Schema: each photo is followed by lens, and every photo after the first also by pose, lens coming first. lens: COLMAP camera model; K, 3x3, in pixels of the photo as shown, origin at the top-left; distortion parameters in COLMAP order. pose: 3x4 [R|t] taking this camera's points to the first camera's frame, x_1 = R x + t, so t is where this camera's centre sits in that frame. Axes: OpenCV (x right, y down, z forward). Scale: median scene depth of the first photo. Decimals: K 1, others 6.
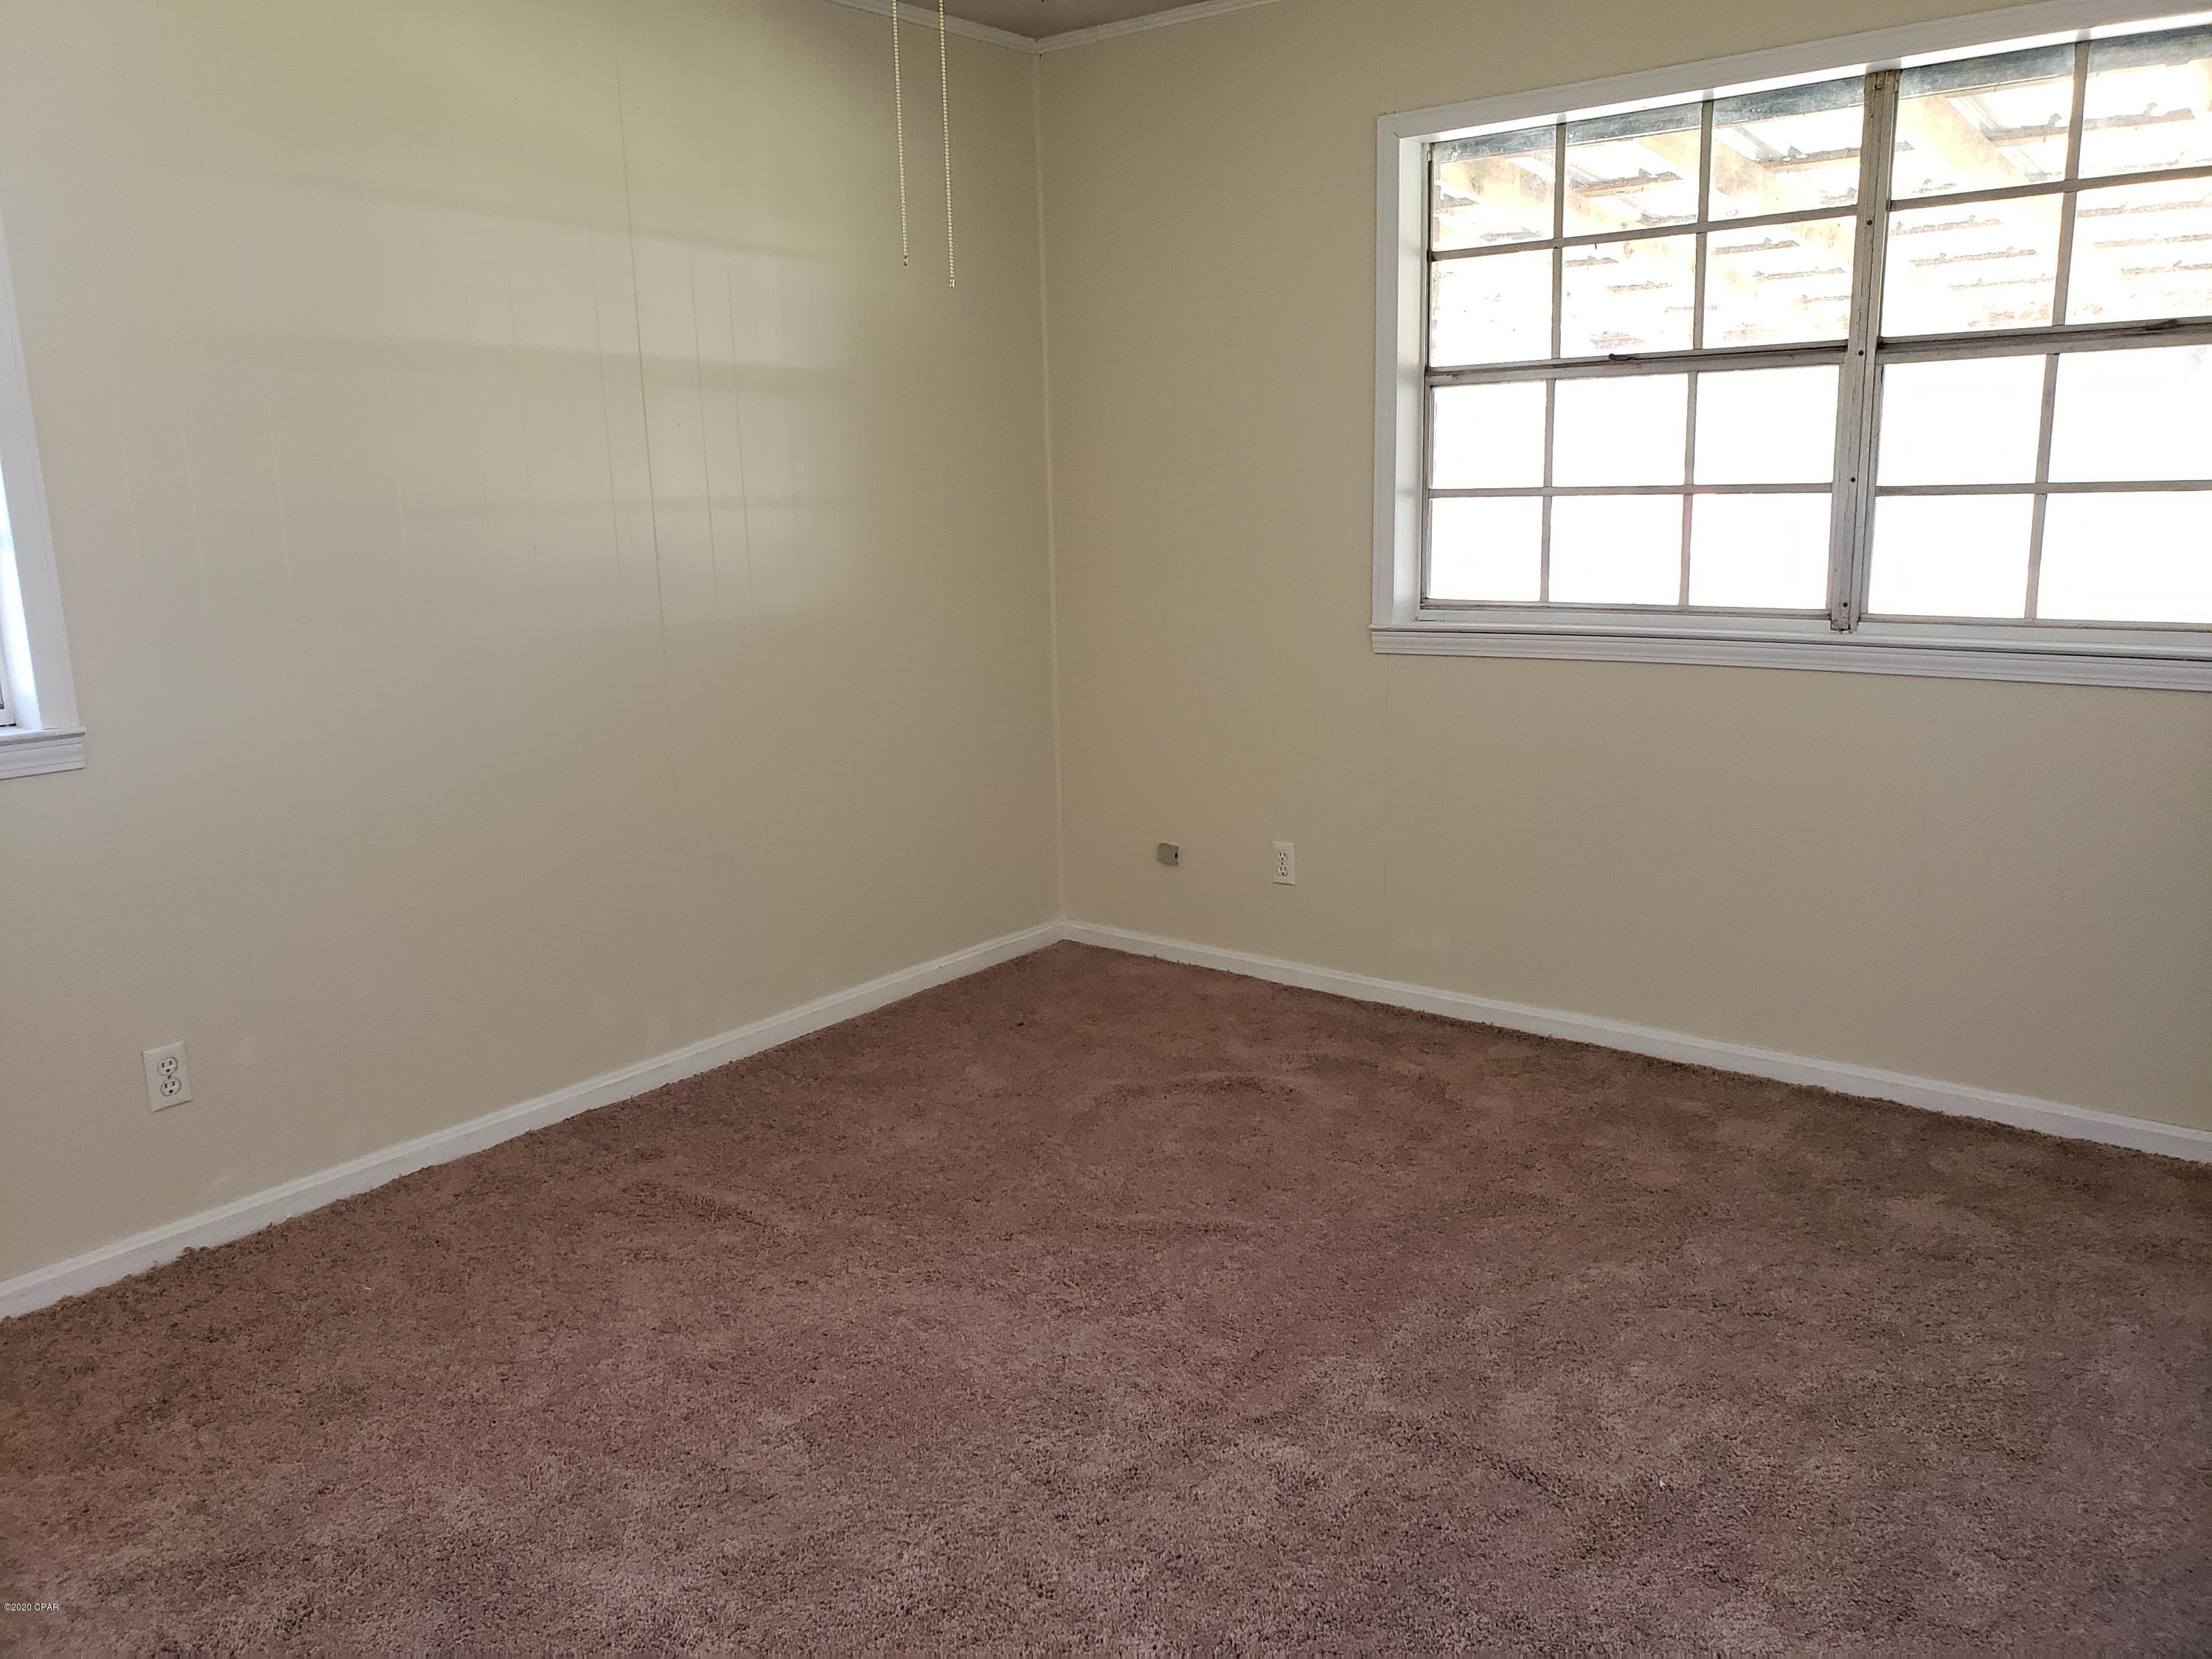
lens RADIAL K [[1756.8, 0, 1106.0], [0, 1756.8, 829.5], [0, 0, 1]] dist [0.066009, 0.004160]
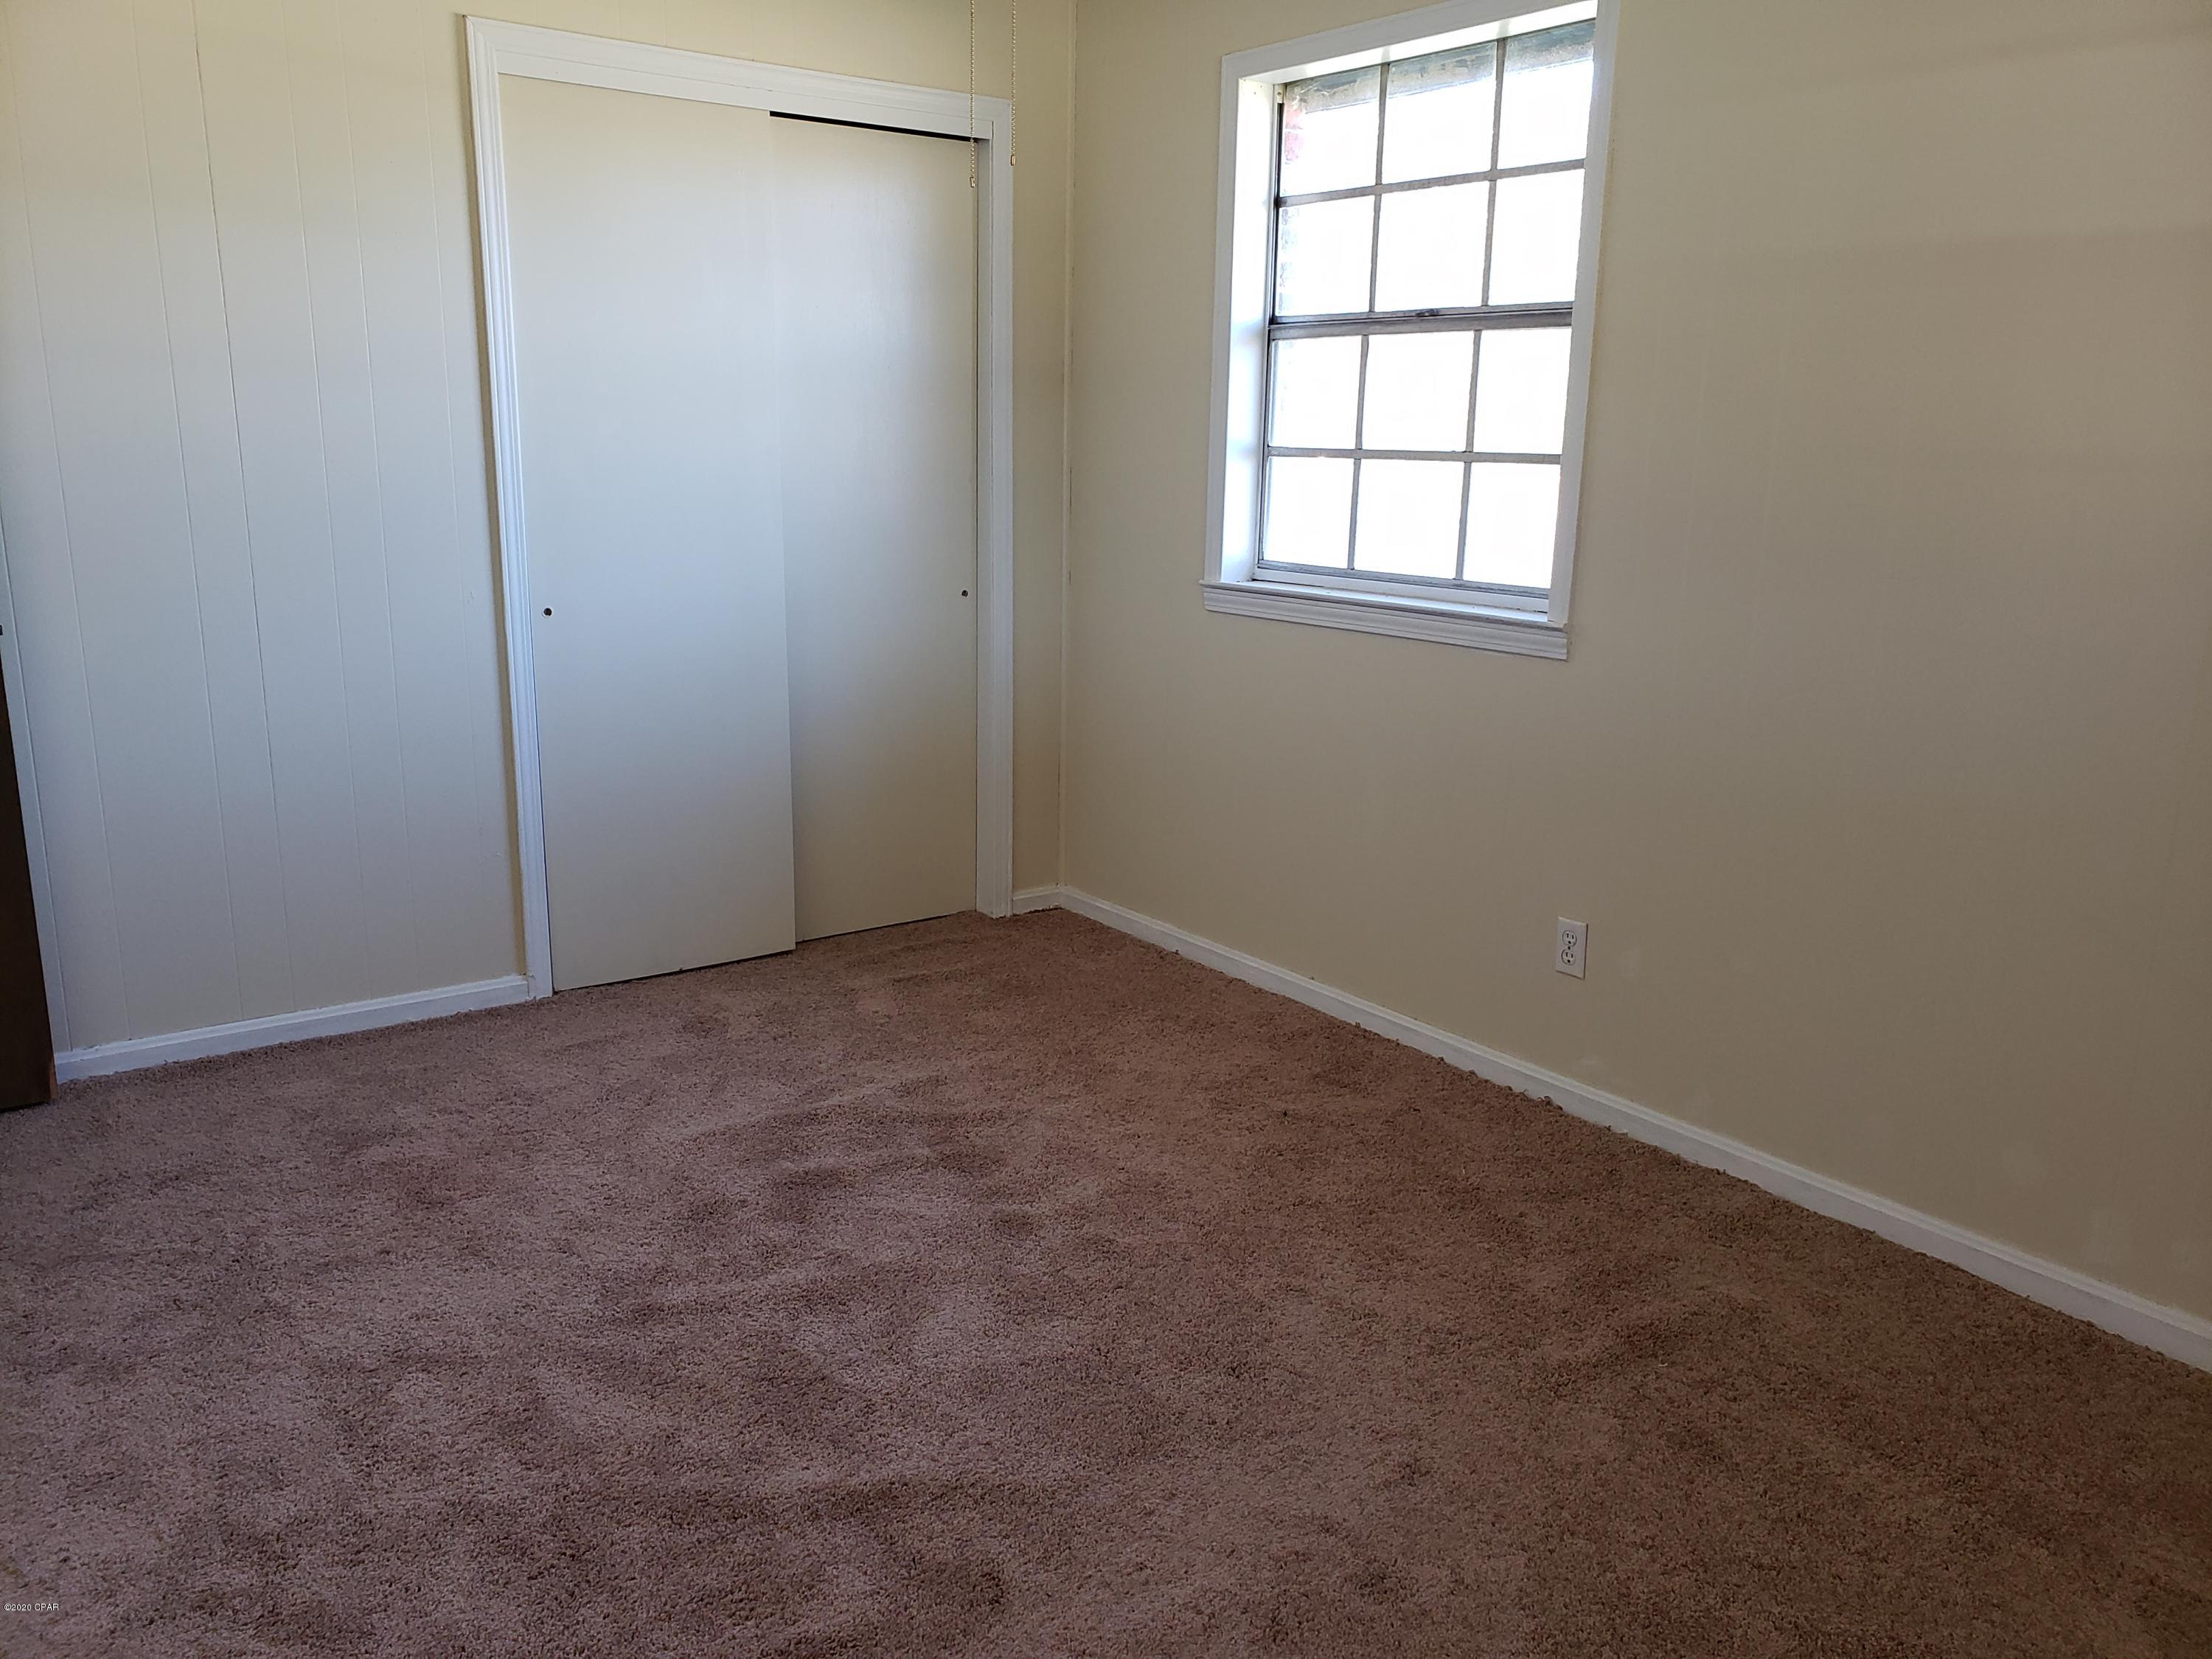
lens RADIAL K [[1756.8, 0, 1106.0], [0, 1756.8, 829.5], [0, 0, 1]] dist [0.066009, 0.004160]
pose [[-0.262408, 0.235750, -0.935716, 0.564782], [-0.214243, 0.931261, 0.294709, -0.192715], [0.940873, 0.277804, -0.193863, 0.913465]]
